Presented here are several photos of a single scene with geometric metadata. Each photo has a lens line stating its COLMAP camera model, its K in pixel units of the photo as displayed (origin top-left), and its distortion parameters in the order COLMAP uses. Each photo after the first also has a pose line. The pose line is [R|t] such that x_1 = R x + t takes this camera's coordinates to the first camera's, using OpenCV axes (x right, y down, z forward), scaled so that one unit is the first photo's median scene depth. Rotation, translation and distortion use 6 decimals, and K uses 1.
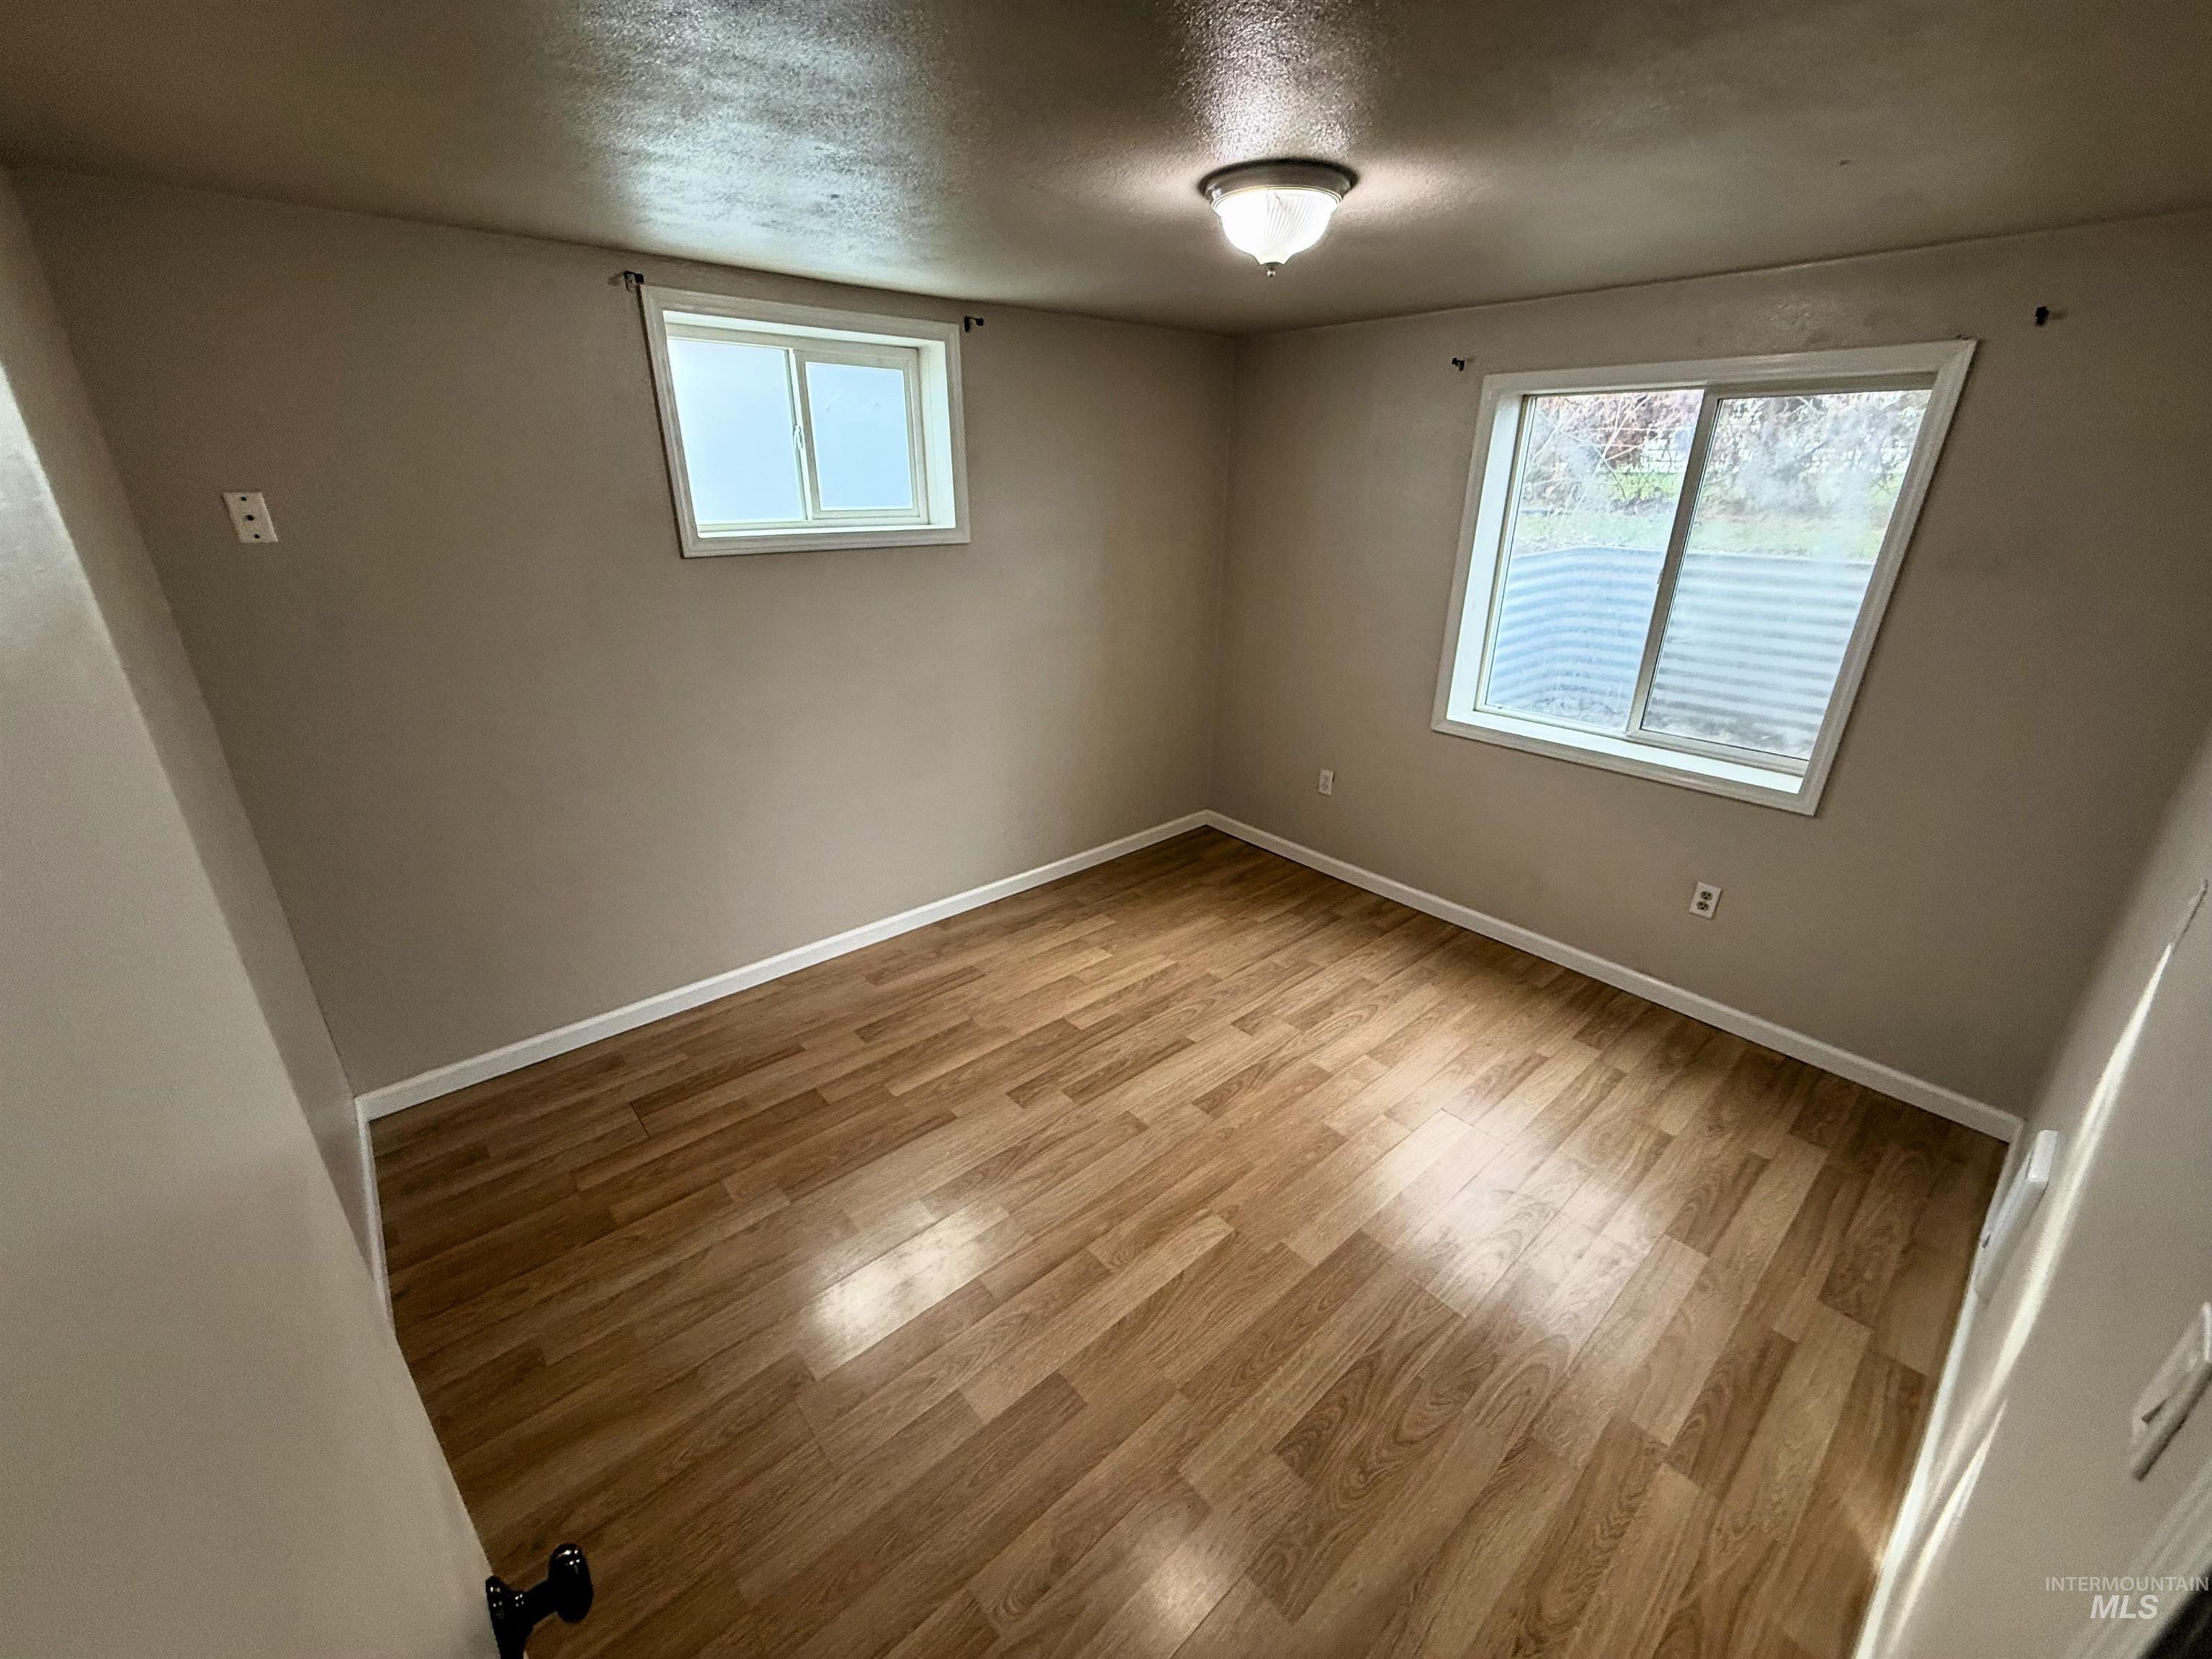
lens RADIAL K [[887.5, 0, 1113.6], [0, 887.5, 831.6], [0, 0, 1]] dist [-0.001242, 0.000380]
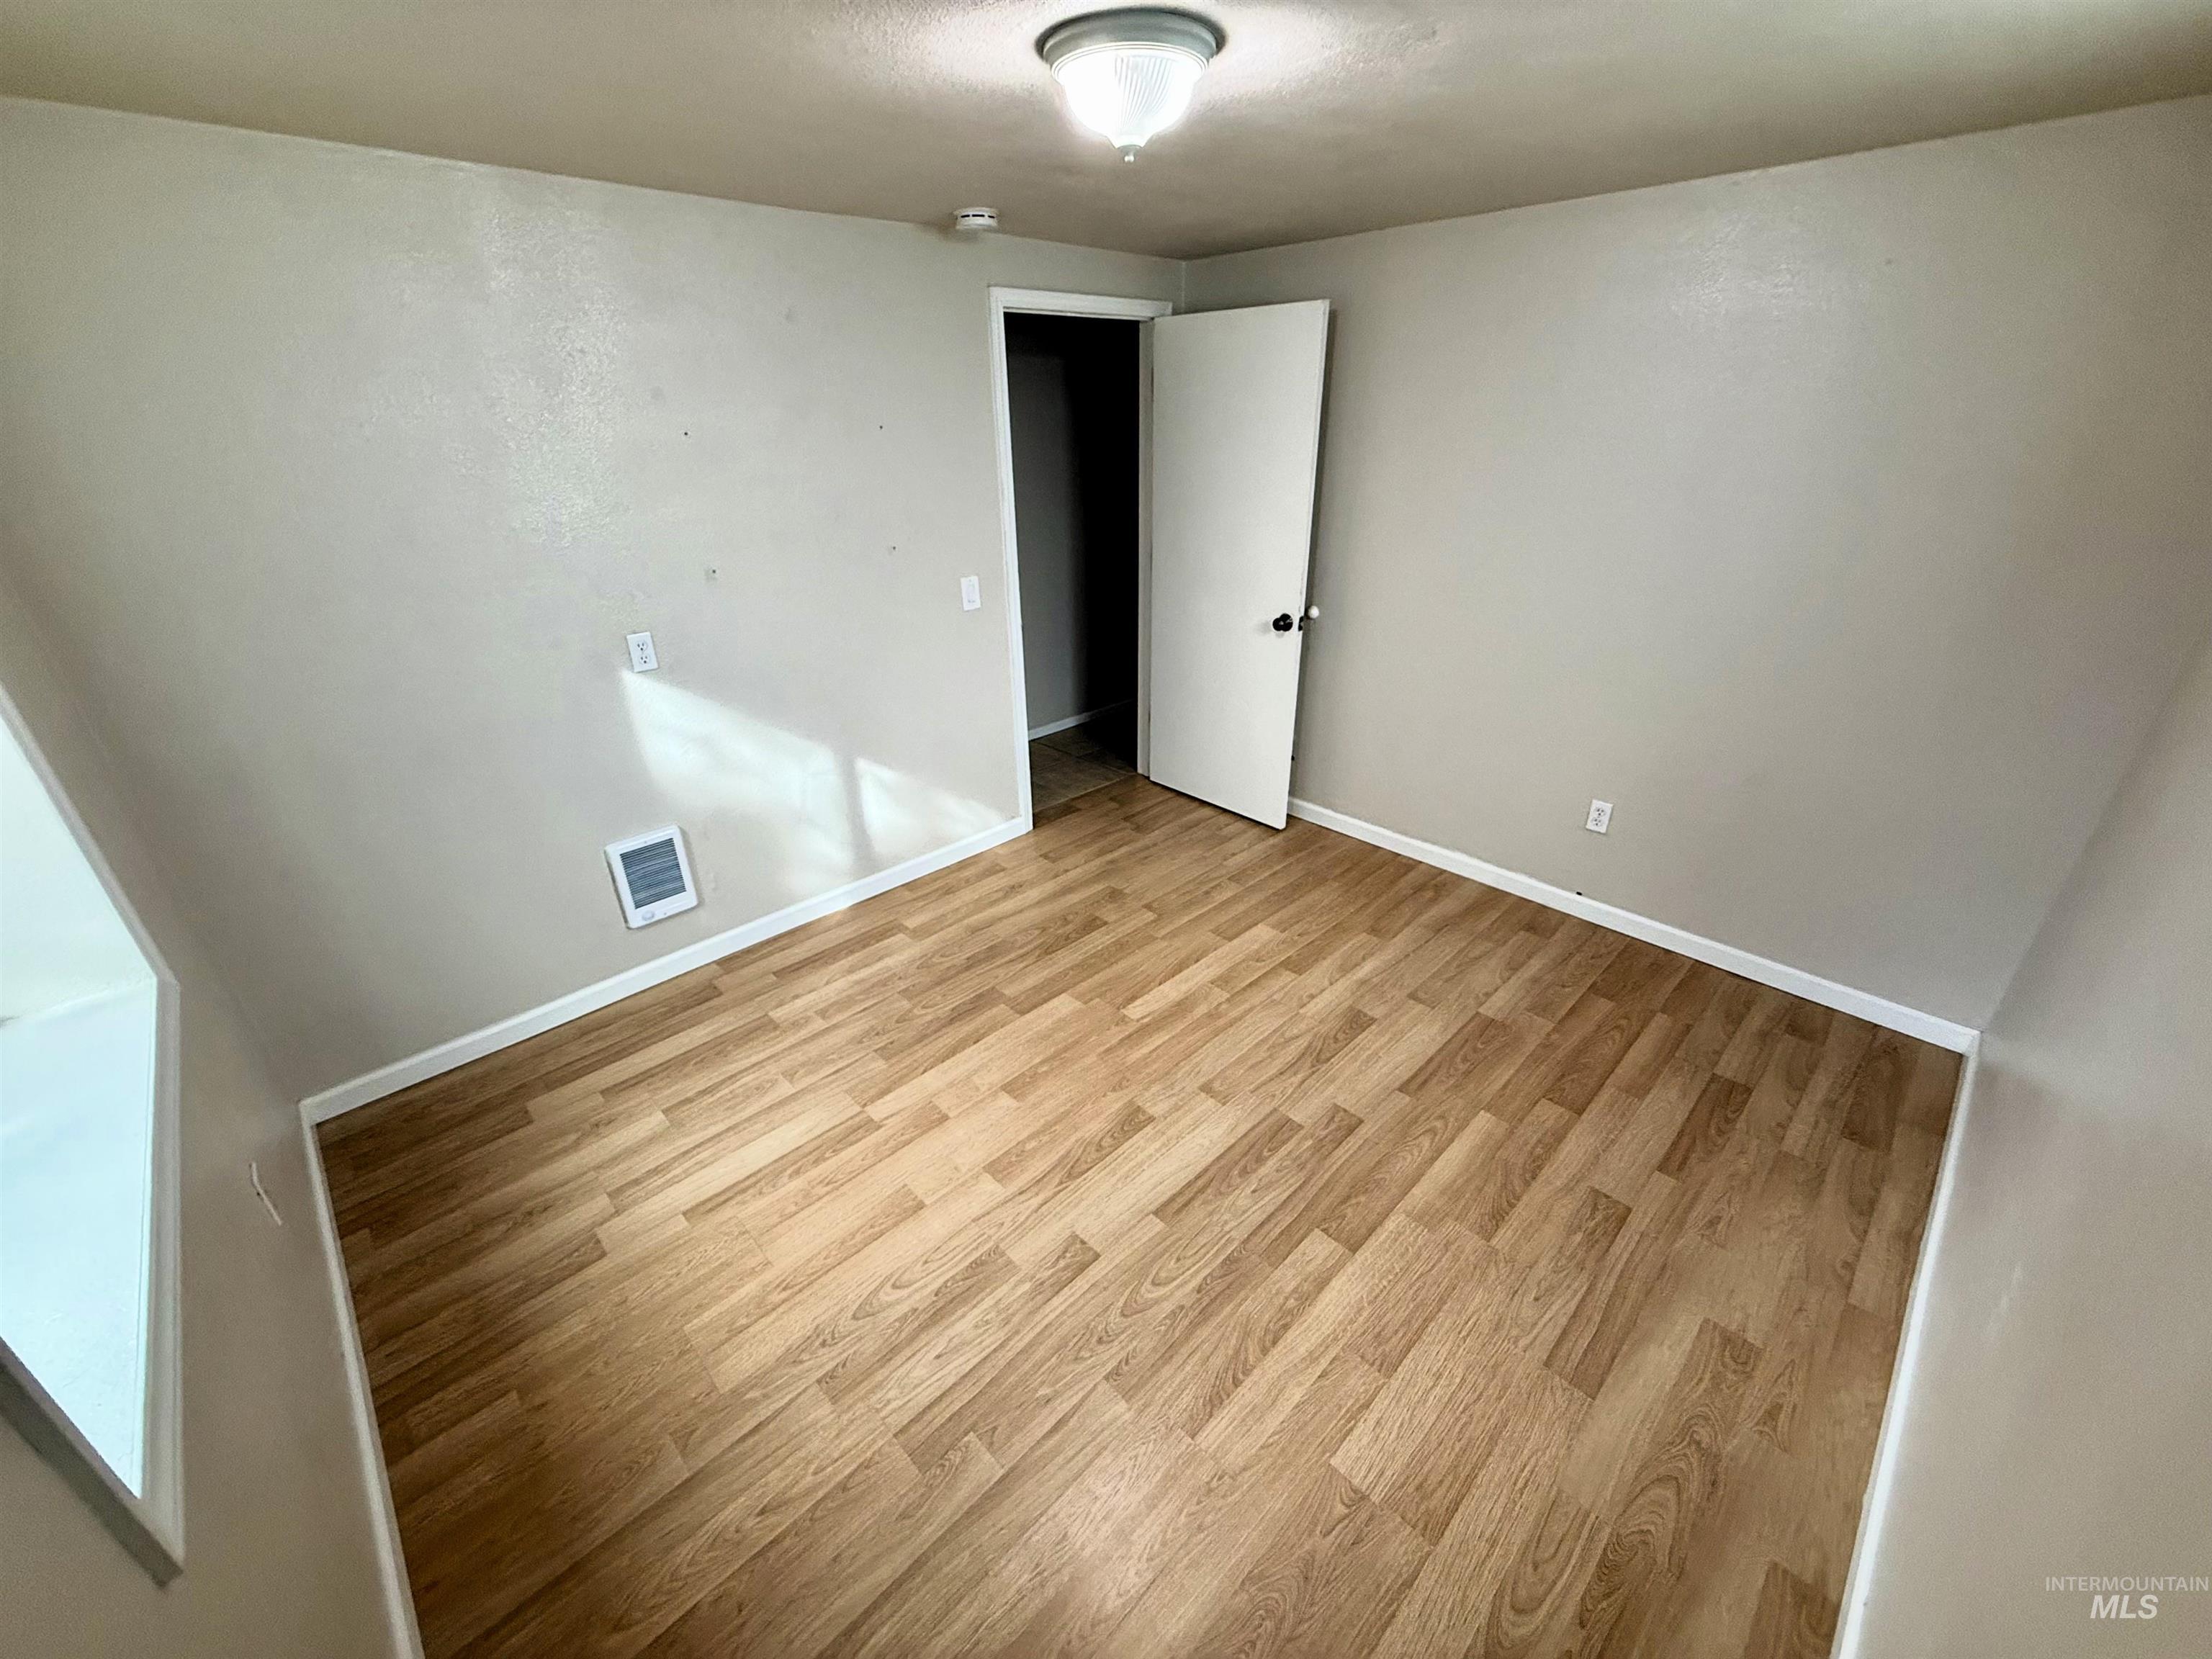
lens RADIAL K [[887.5, 0, 1107.2], [0, 887.5, 825.8], [0, 0, 1]] dist [-0.001242, 0.000380]
pose [[-0.998778, 0.029024, -0.040002, 0.158622], [-0.009797, 0.677063, 0.735860, -0.541779], [0.048442, 0.735352, -0.675952, 1.332886]]
